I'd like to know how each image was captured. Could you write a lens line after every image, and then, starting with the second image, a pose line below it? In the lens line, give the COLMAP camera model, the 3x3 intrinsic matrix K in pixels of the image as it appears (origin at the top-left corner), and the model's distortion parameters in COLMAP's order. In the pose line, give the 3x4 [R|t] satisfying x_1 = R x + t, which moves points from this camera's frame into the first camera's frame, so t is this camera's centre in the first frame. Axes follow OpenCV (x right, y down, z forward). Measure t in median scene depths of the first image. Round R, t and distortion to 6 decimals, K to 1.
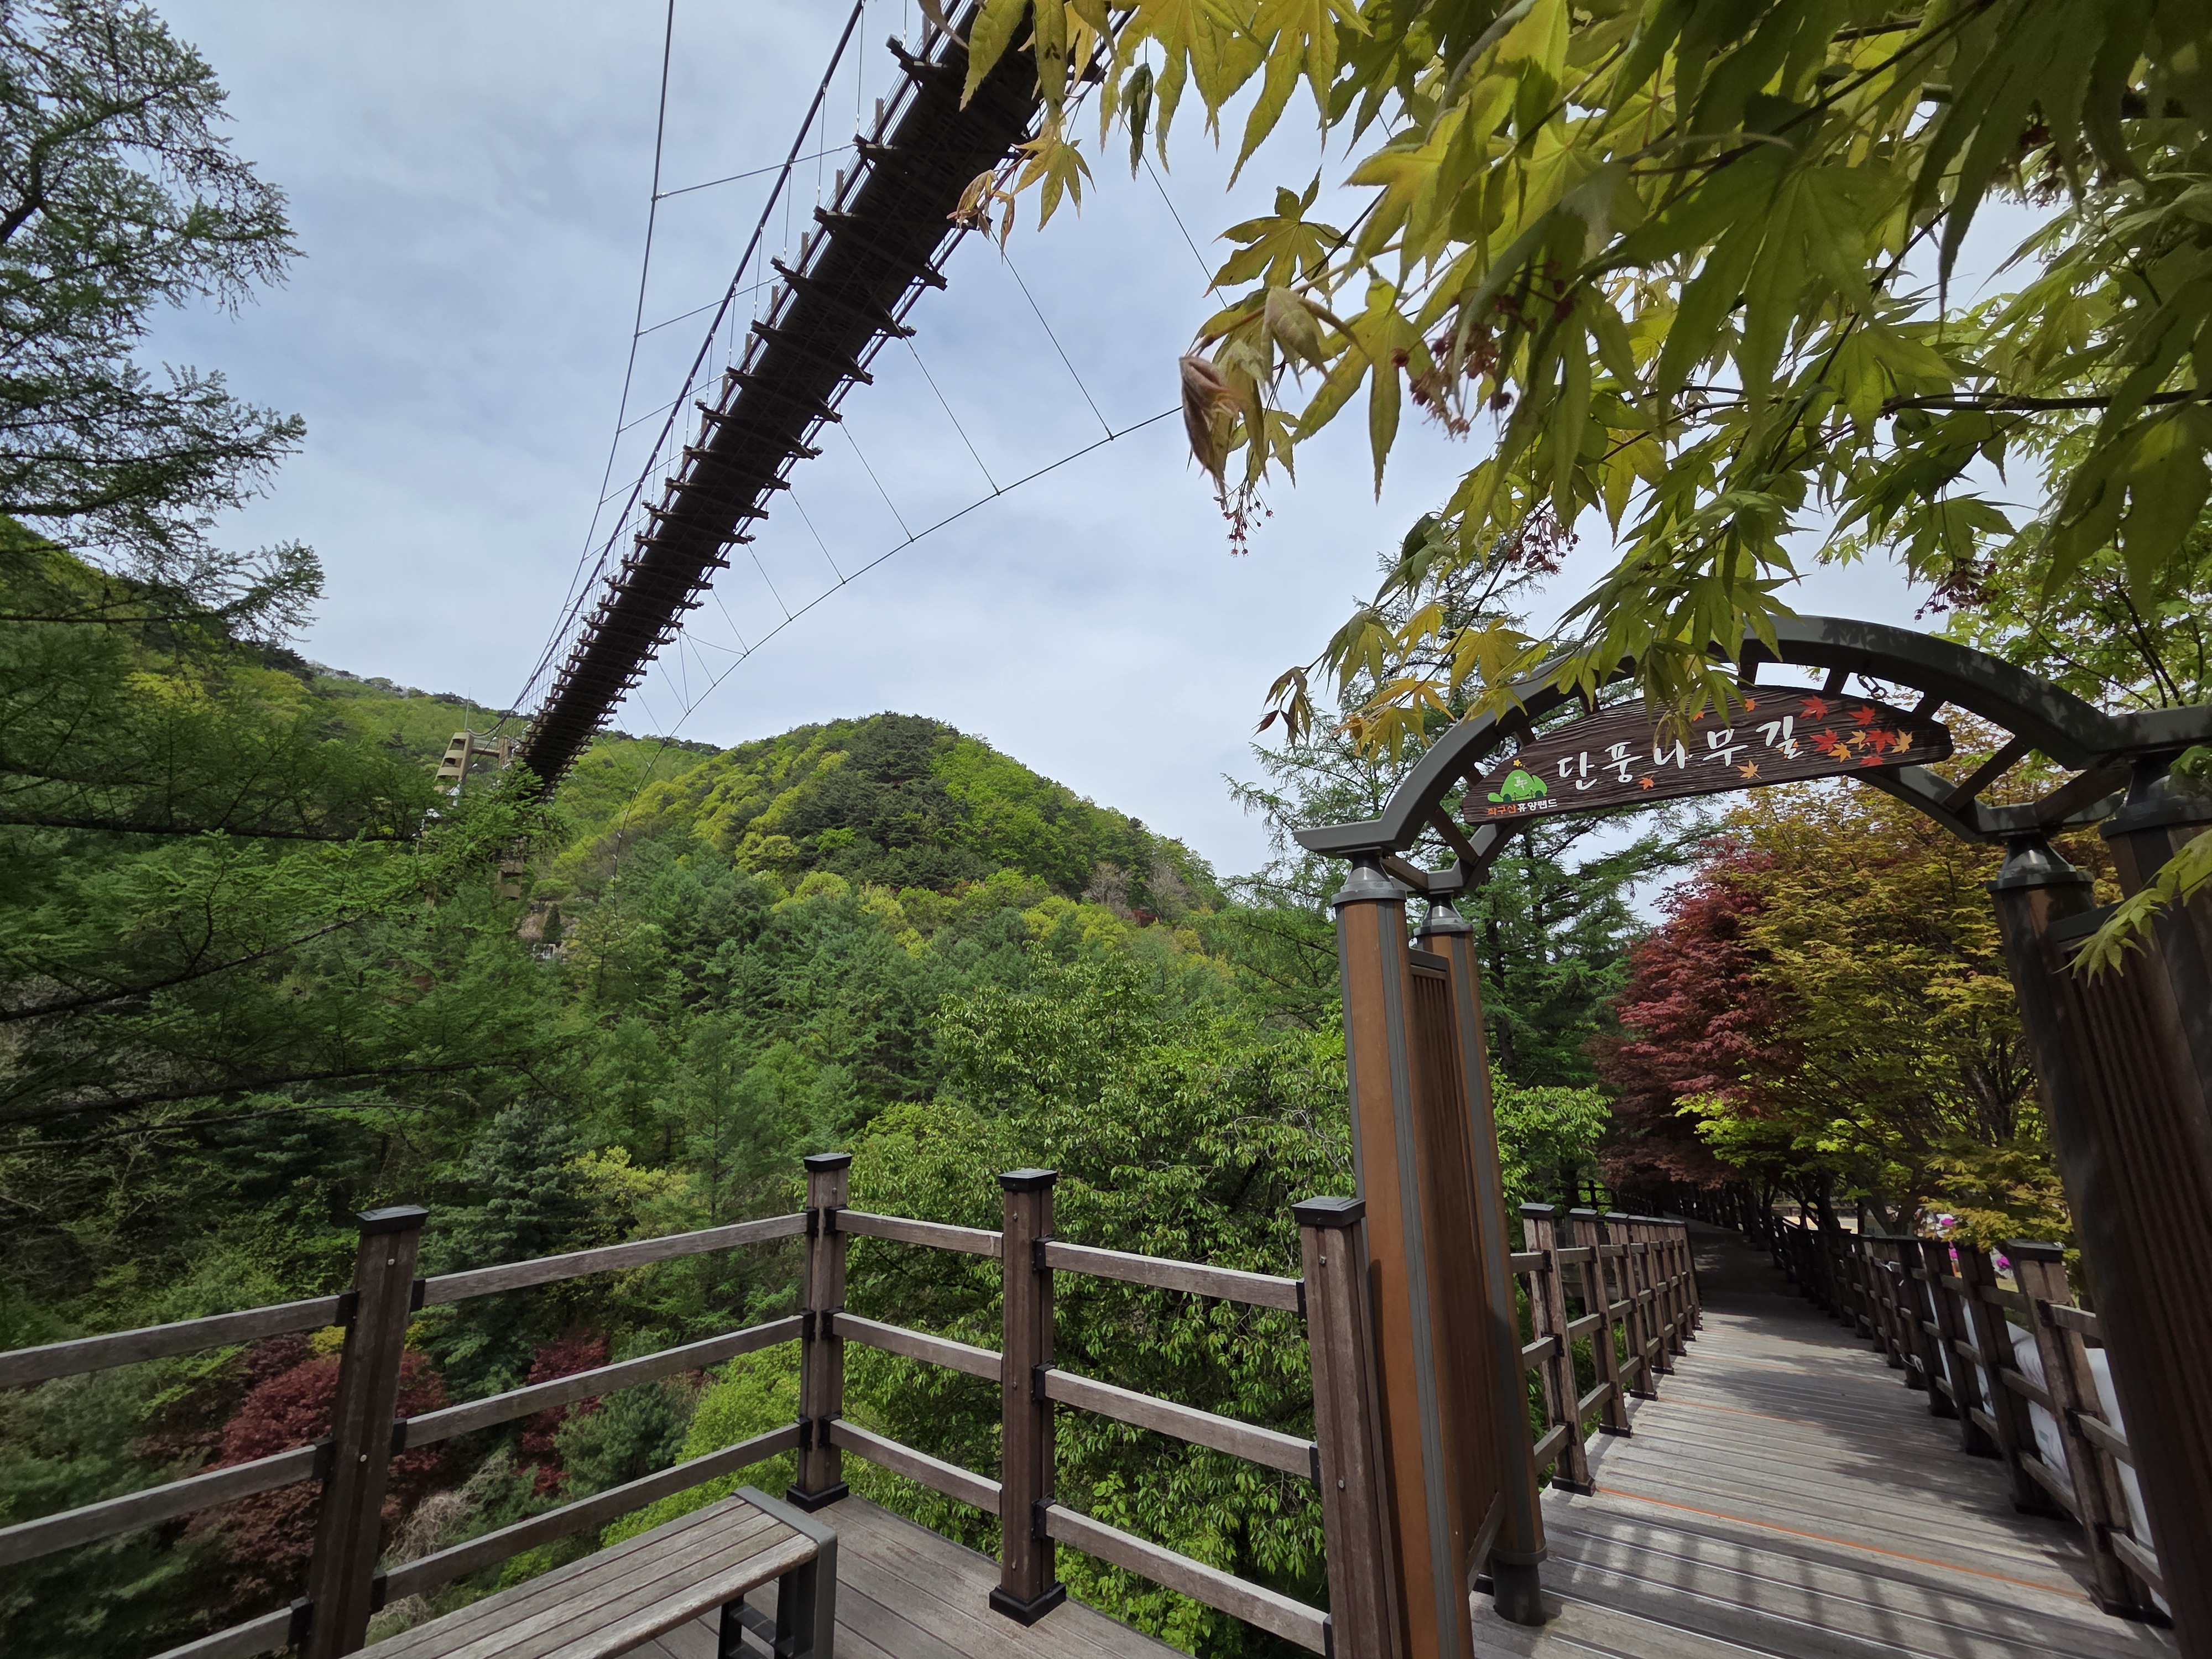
lens RADIAL K [[893.8, 0, 1106.0], [0, 893.8, 829.5], [0, 0, 1]] dist [0.001840, -0.000159]
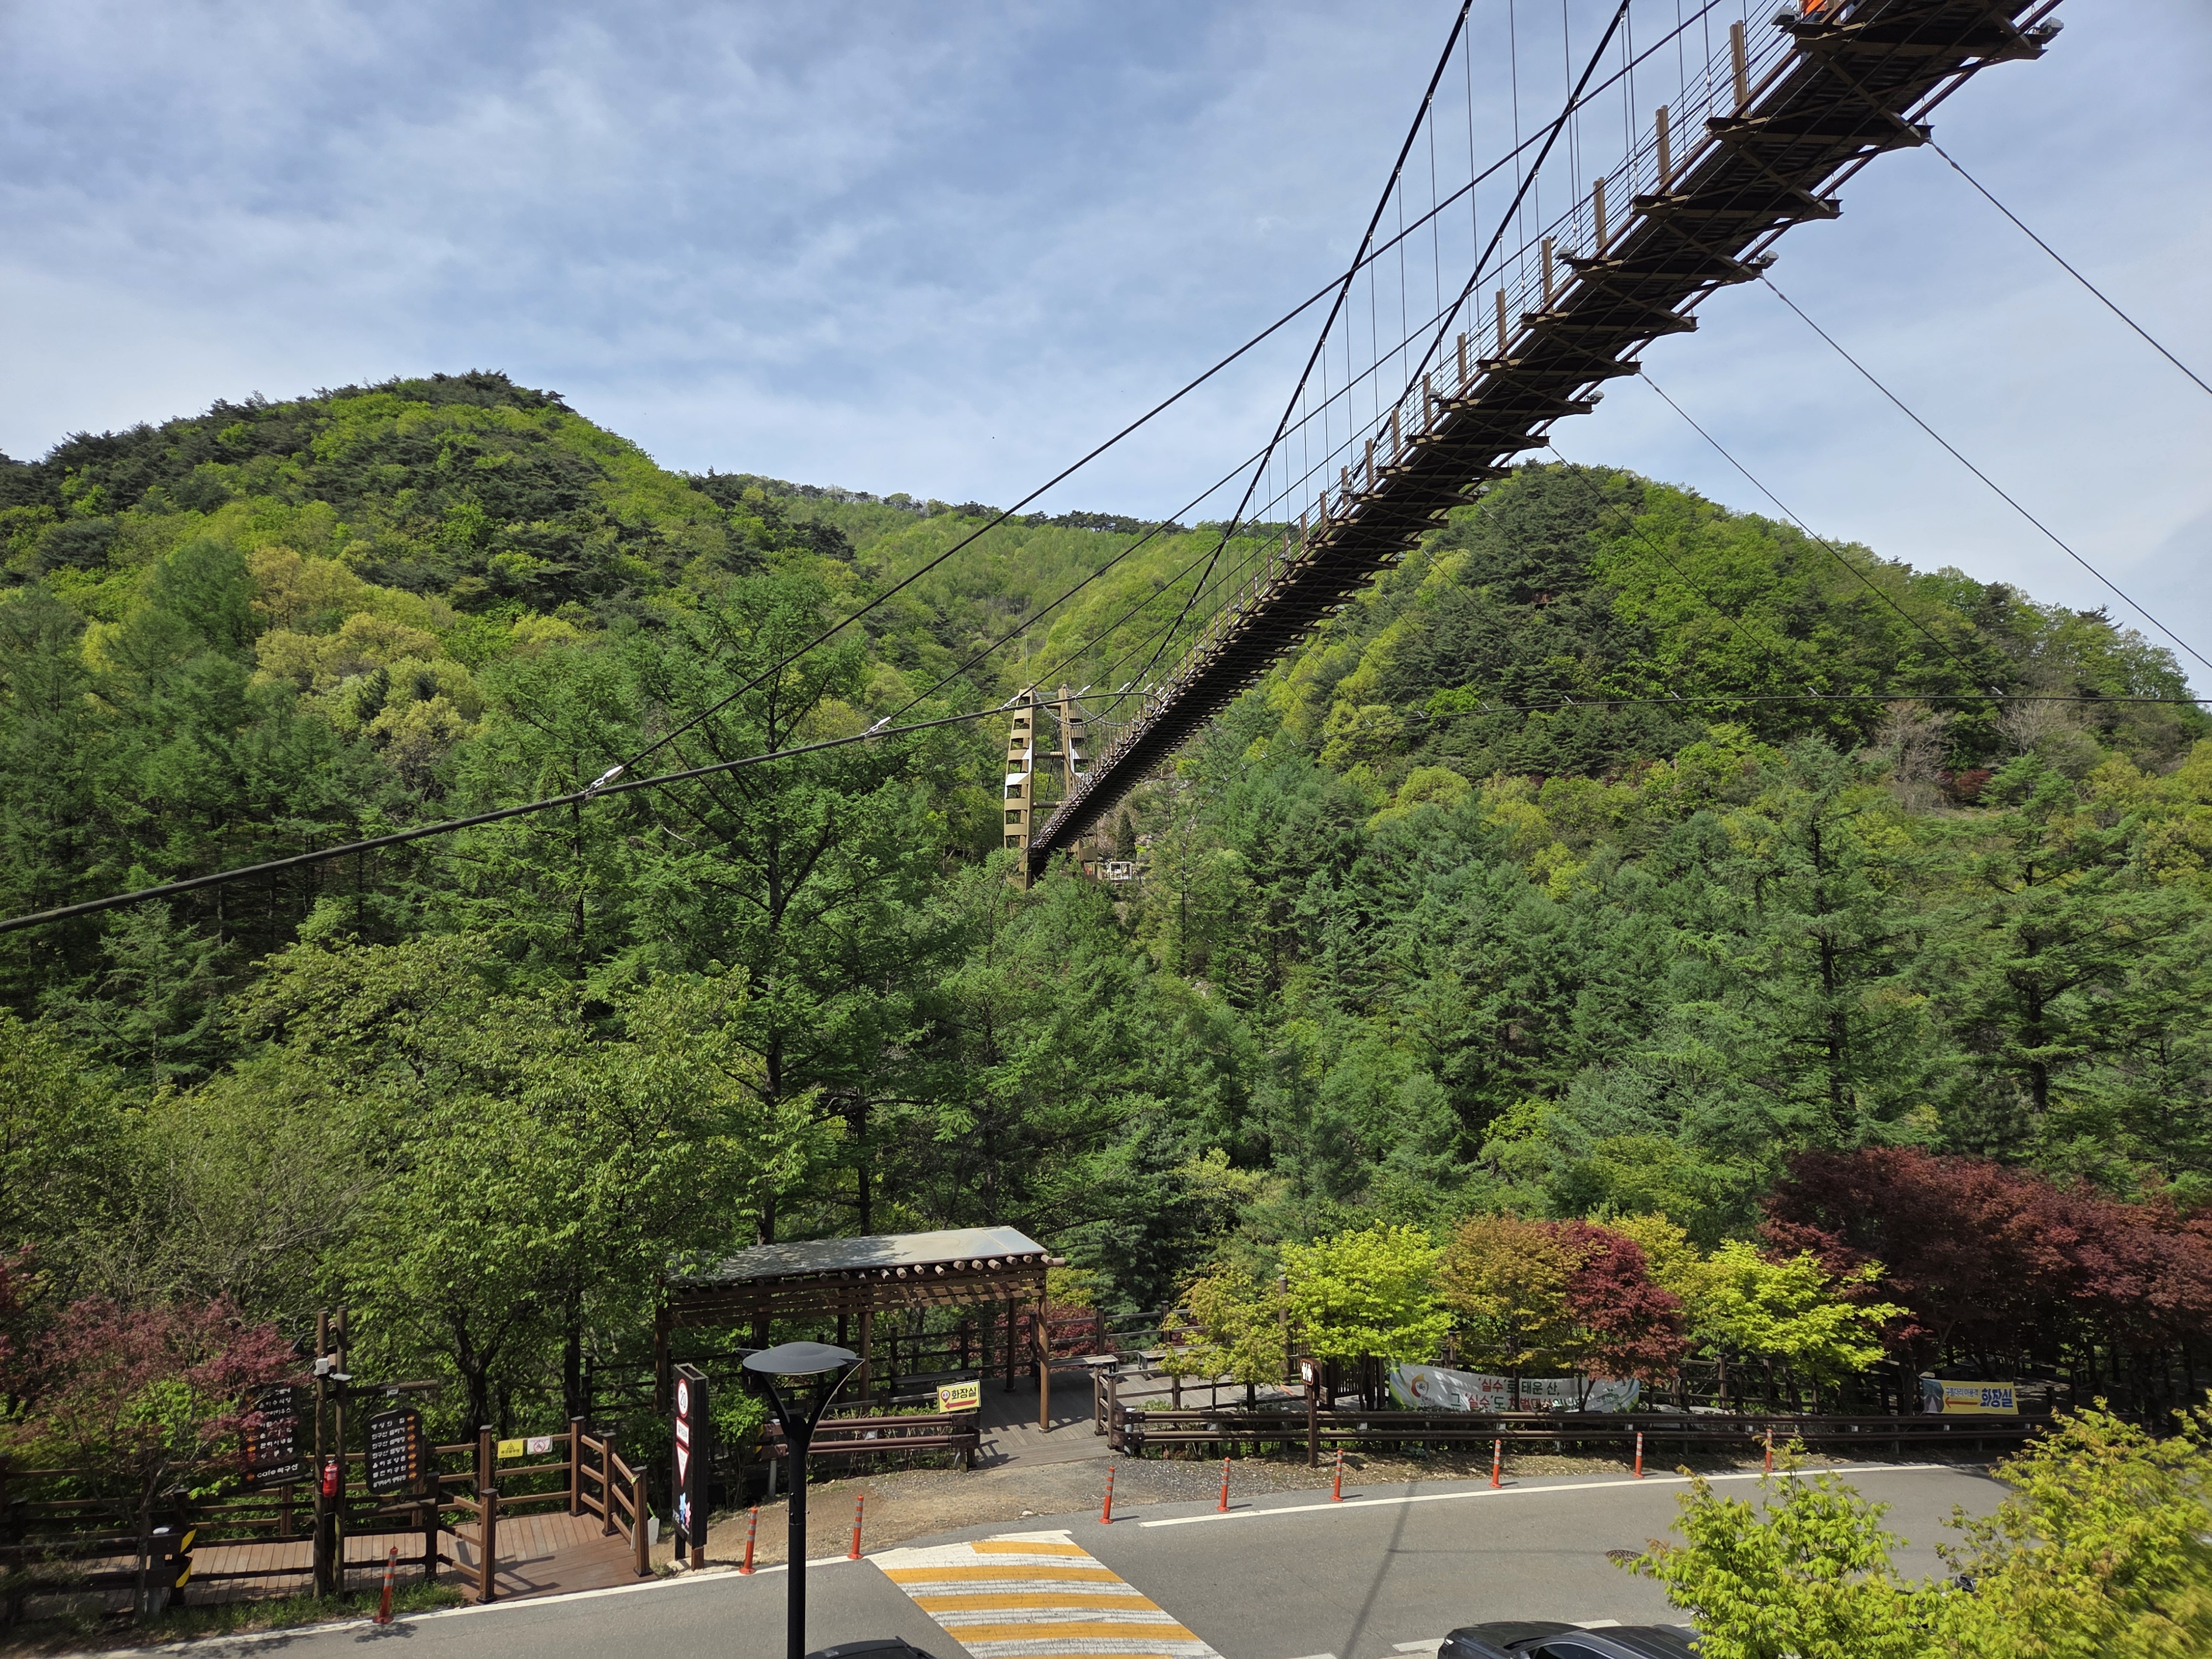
lens RADIAL K [[1424.2, 0, 1106.0], [0, 1424.2, 829.5], [0, 0, 1]] dist [0.066089, -0.039380]
pose [[0.846055, -0.033927, -0.532014, 0.067081], [0.116751, 0.985538, 0.122819, -0.064677], [0.520153, -0.166025, 0.837781, -0.110433]]
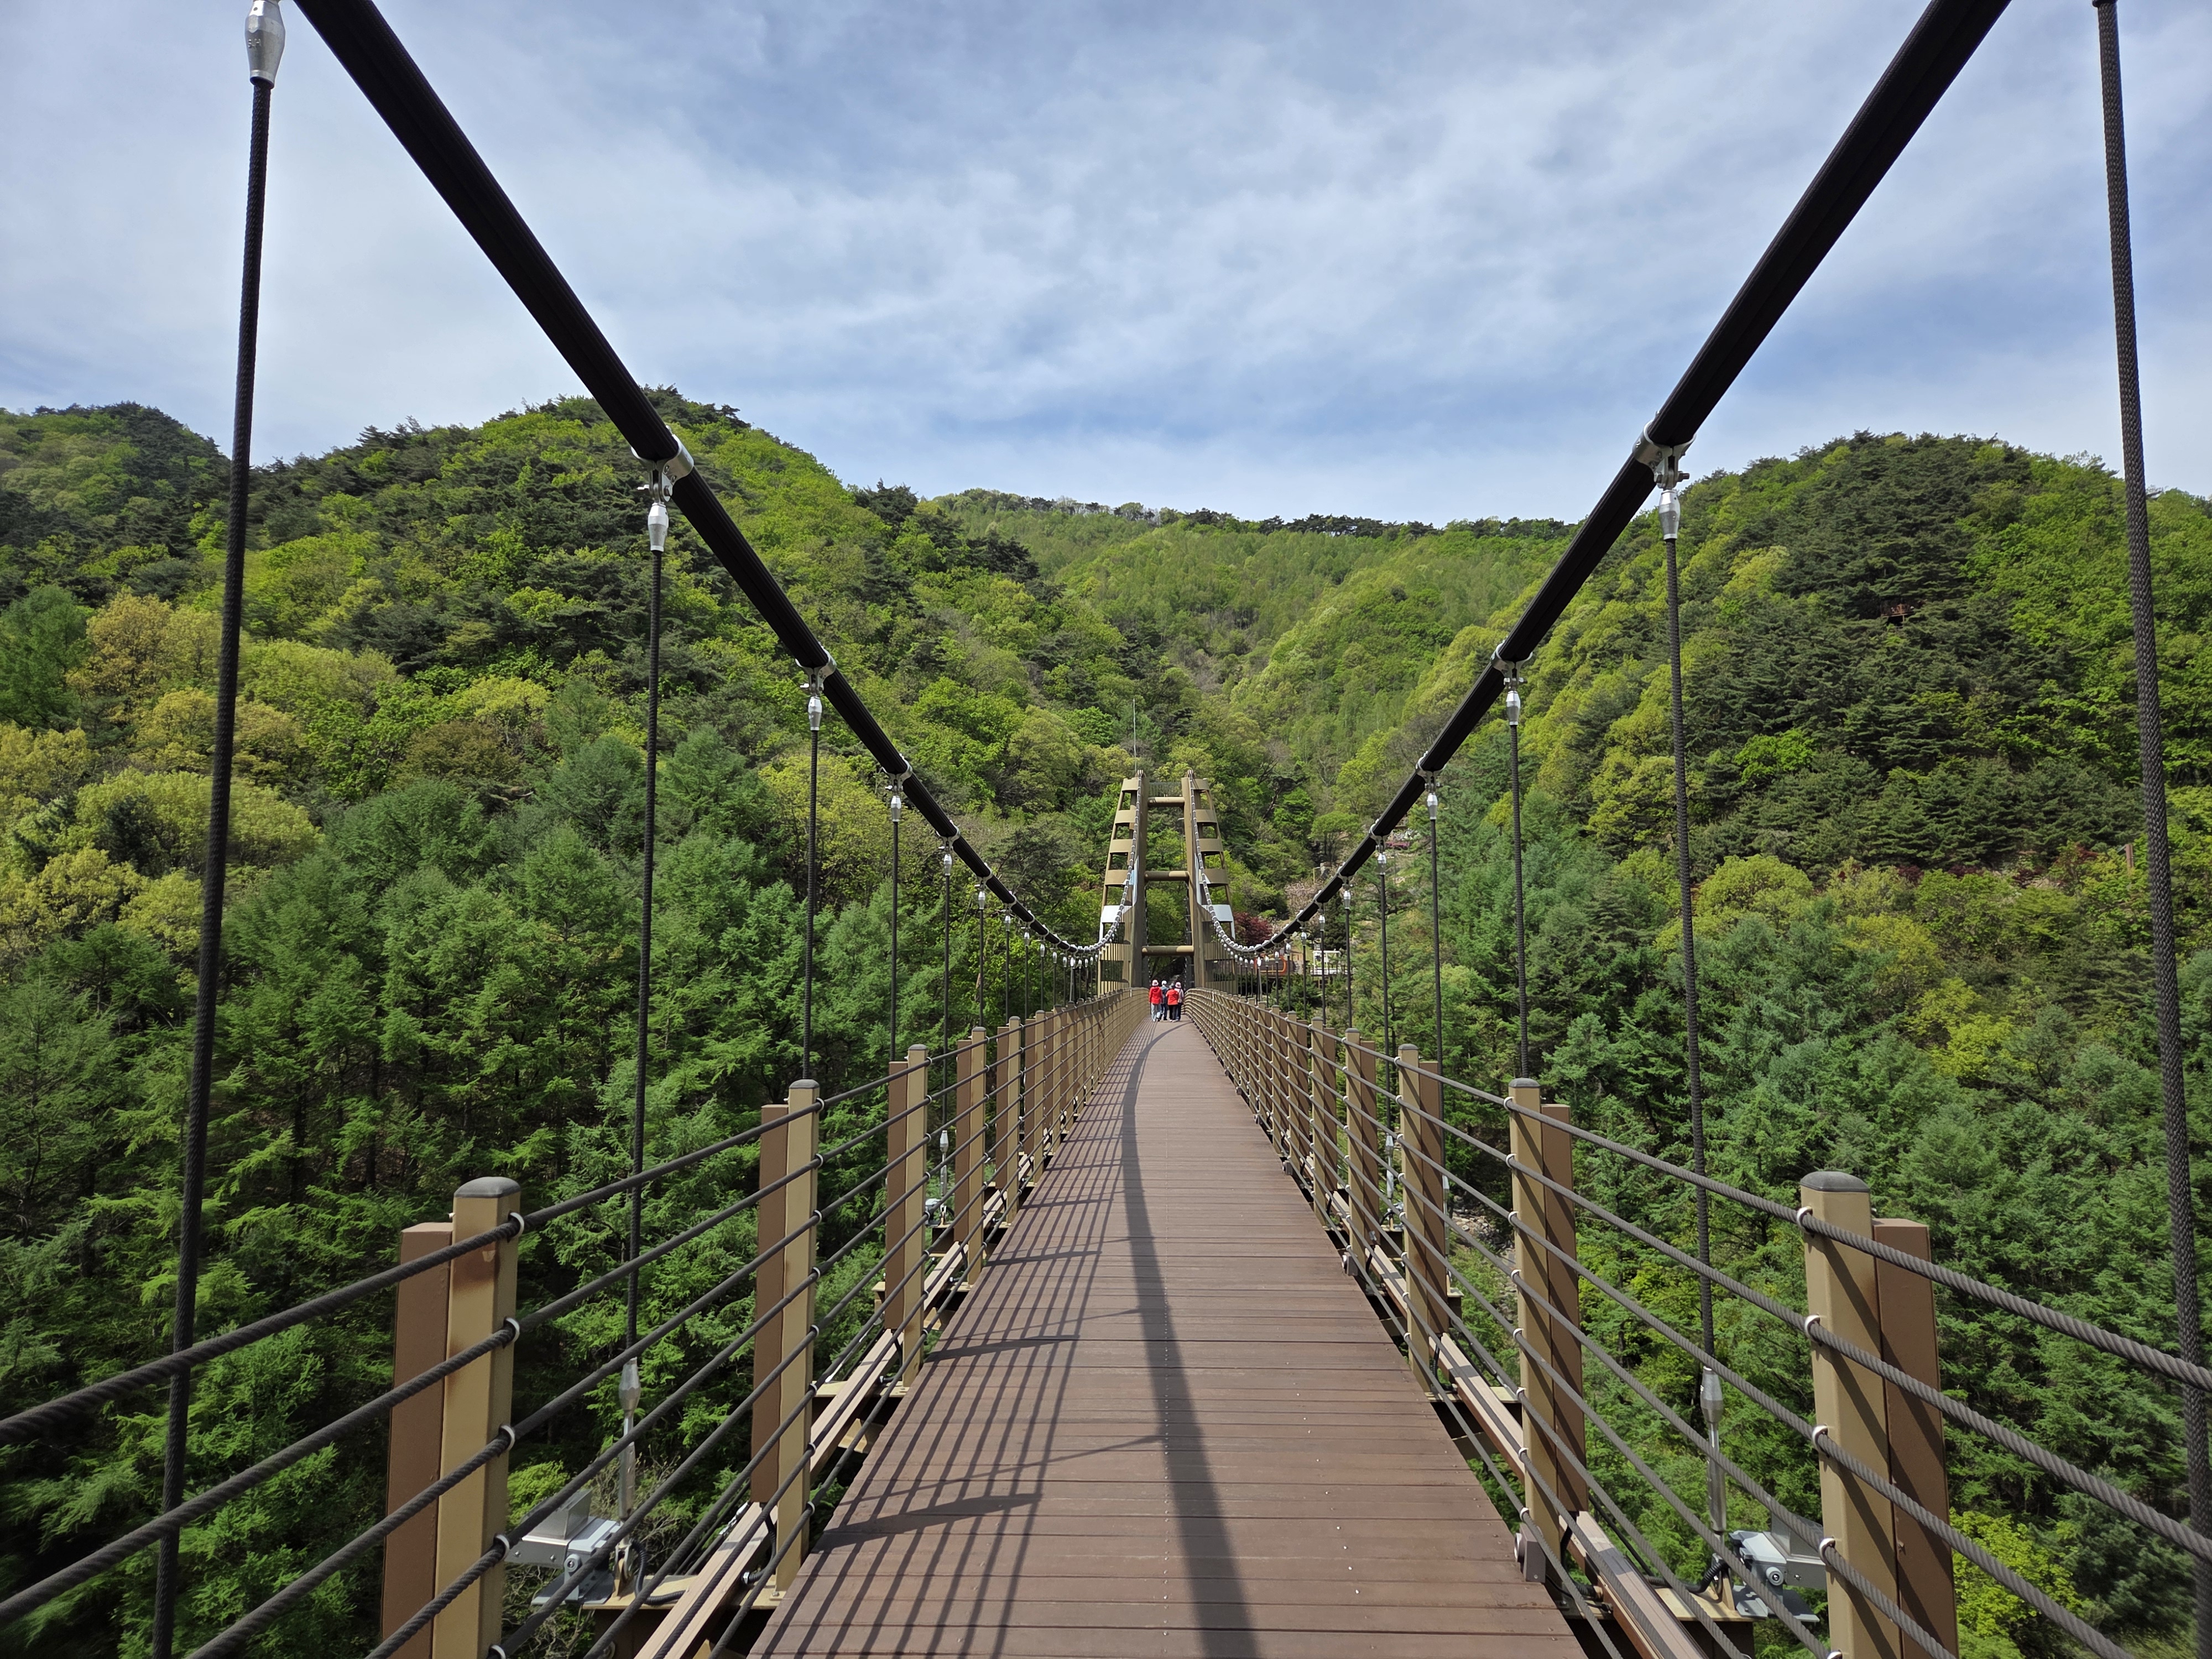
lens RADIAL K [[1468.7, 0, 1120.5], [0, 1468.7, 823.9], [0, 0, 1]] dist [0.053715, -0.031386]
pose [[0.752128, -0.039902, -0.657808, -0.020432], [0.130466, 0.987425, 0.089277, -0.080570], [0.645974, -0.152969, 0.747876, 0.099119]]
